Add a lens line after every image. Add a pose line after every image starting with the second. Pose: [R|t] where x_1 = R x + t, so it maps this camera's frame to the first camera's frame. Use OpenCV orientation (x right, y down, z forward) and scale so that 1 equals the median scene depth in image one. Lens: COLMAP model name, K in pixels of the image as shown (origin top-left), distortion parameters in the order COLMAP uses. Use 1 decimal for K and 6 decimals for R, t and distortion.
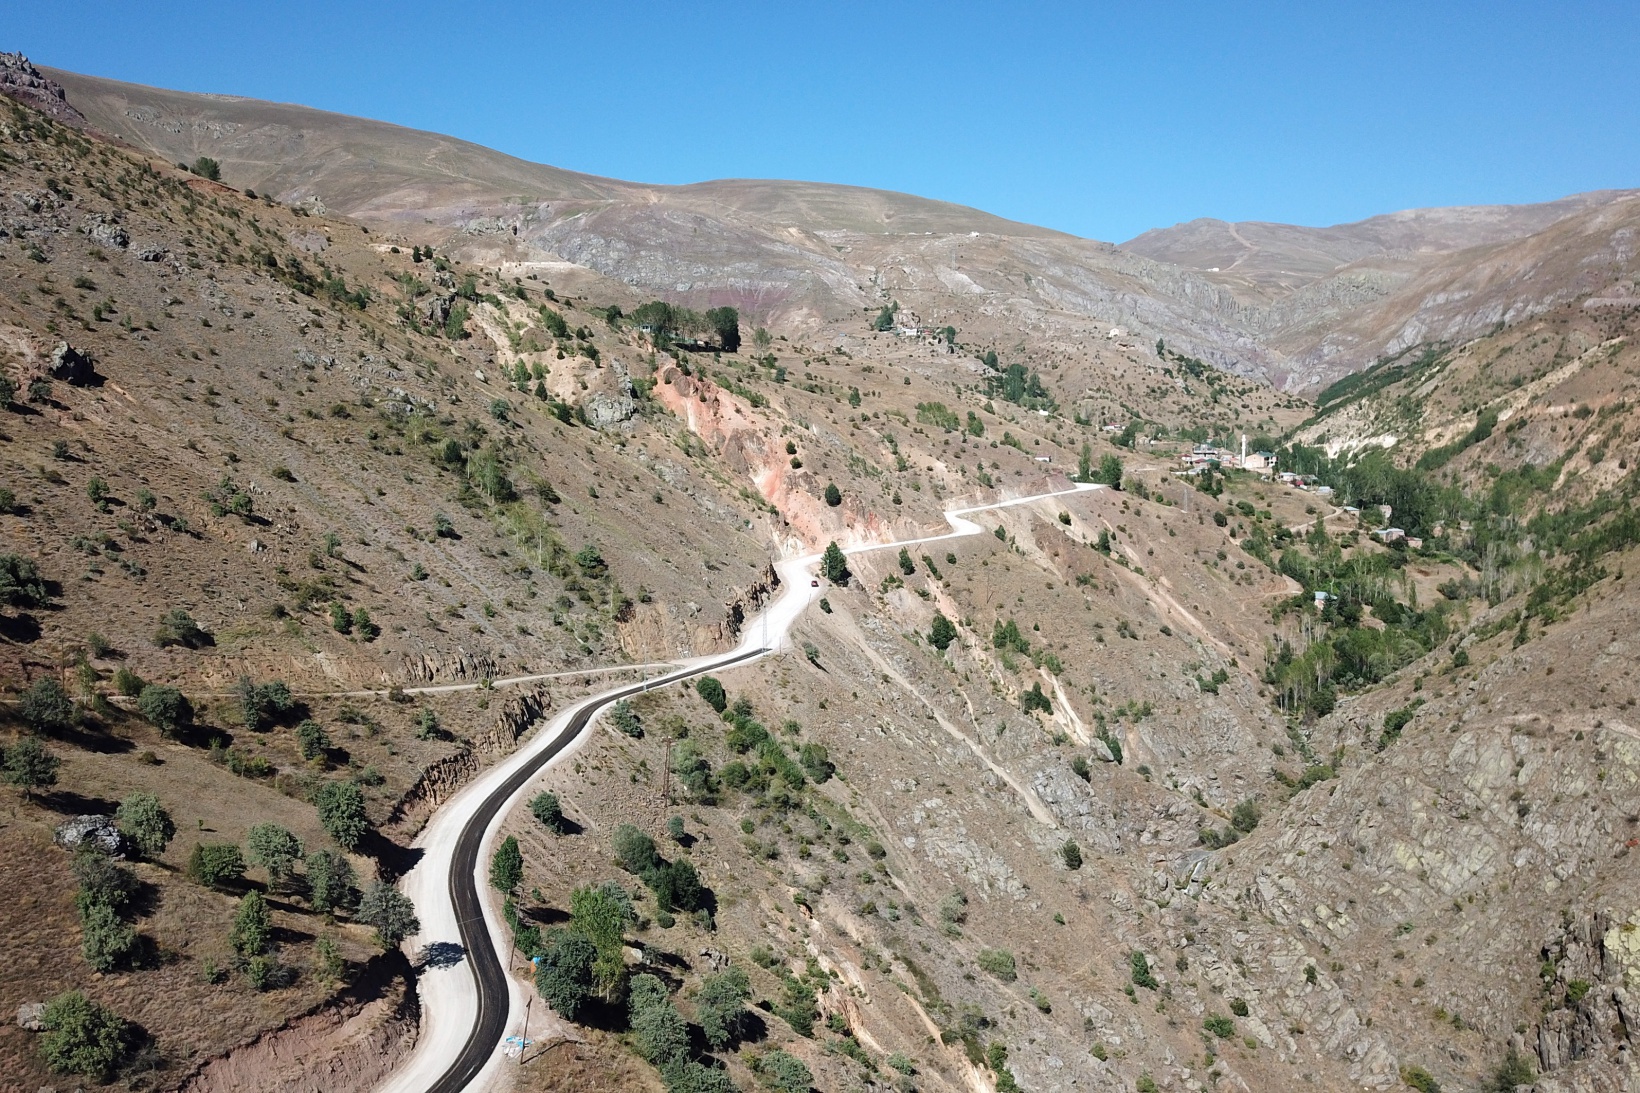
lens RADIAL K [[1417.7, 0, 782.1], [0, 1417.7, 568.8], [0, 0, 1]] dist [0.029602, -0.045426]
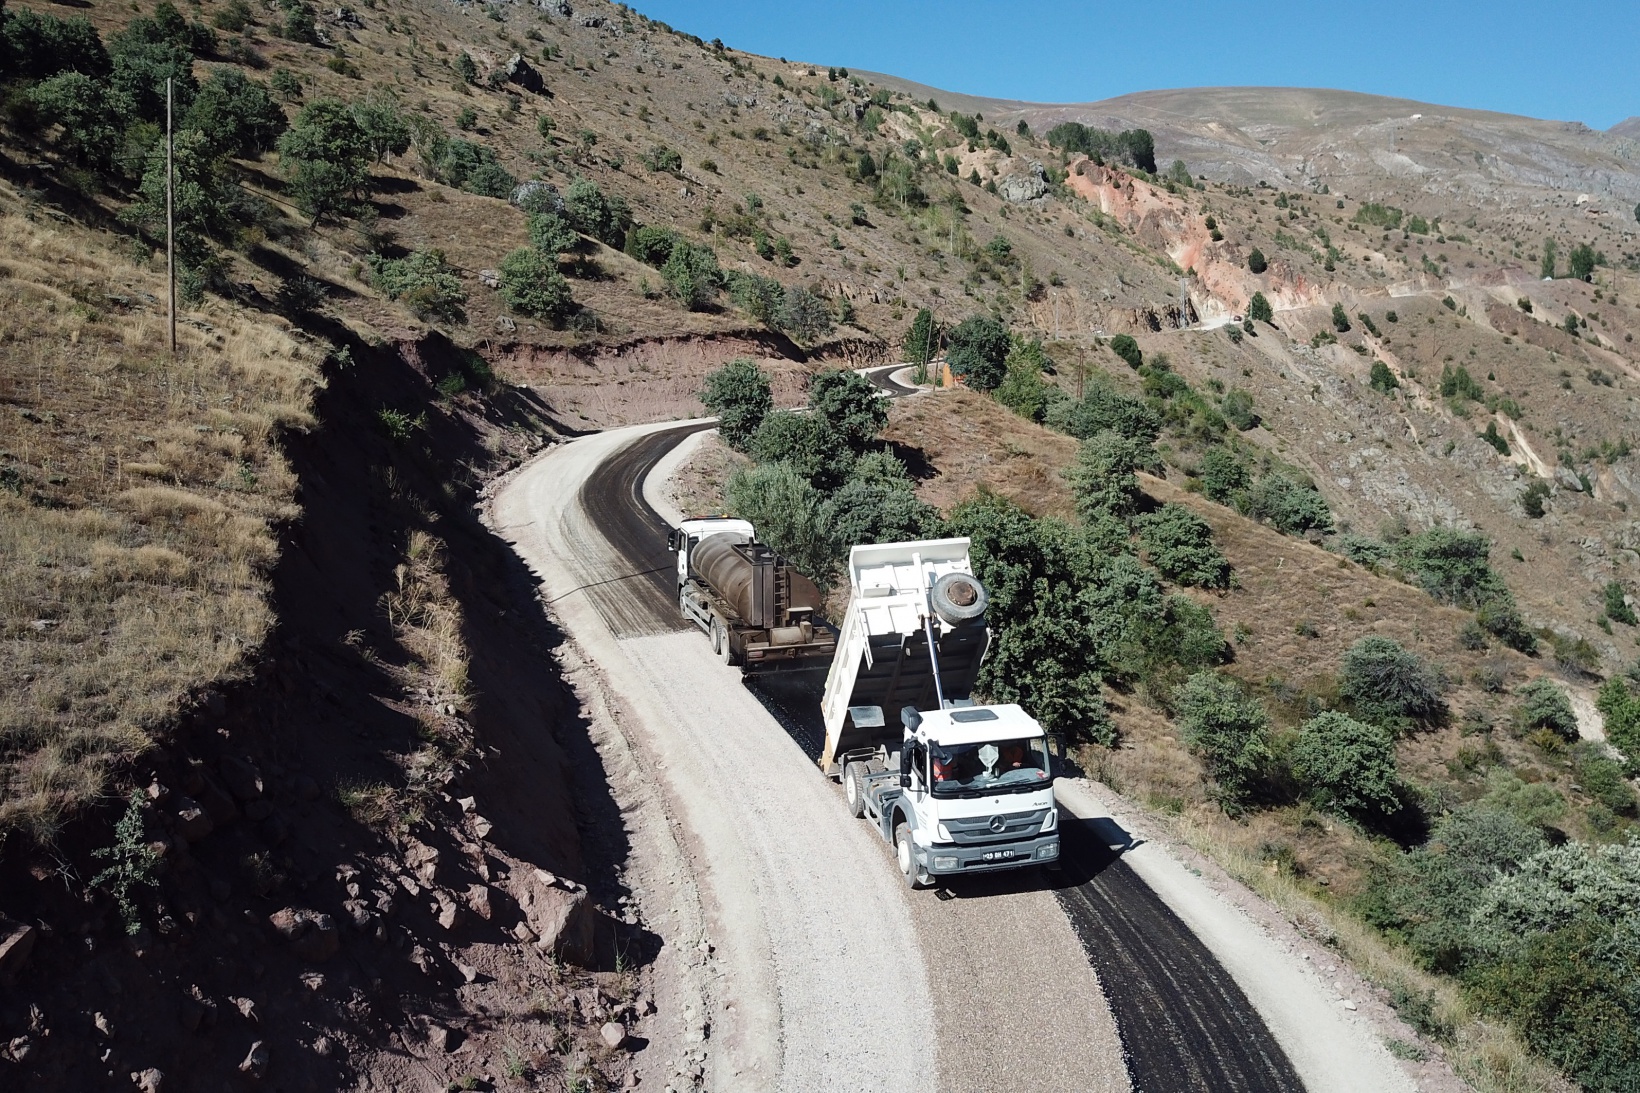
lens RADIAL K [[1417.7, 0, 831.1], [0, 1417.7, 555.0], [0, 0, 1]] dist [0.029602, -0.045426]
pose [[0.967314, -0.006204, -0.253505, 0.000029], [0.011224, 0.999768, 0.018360, 0.156701], [0.253332, -0.020605, 0.967160, 0.002321]]
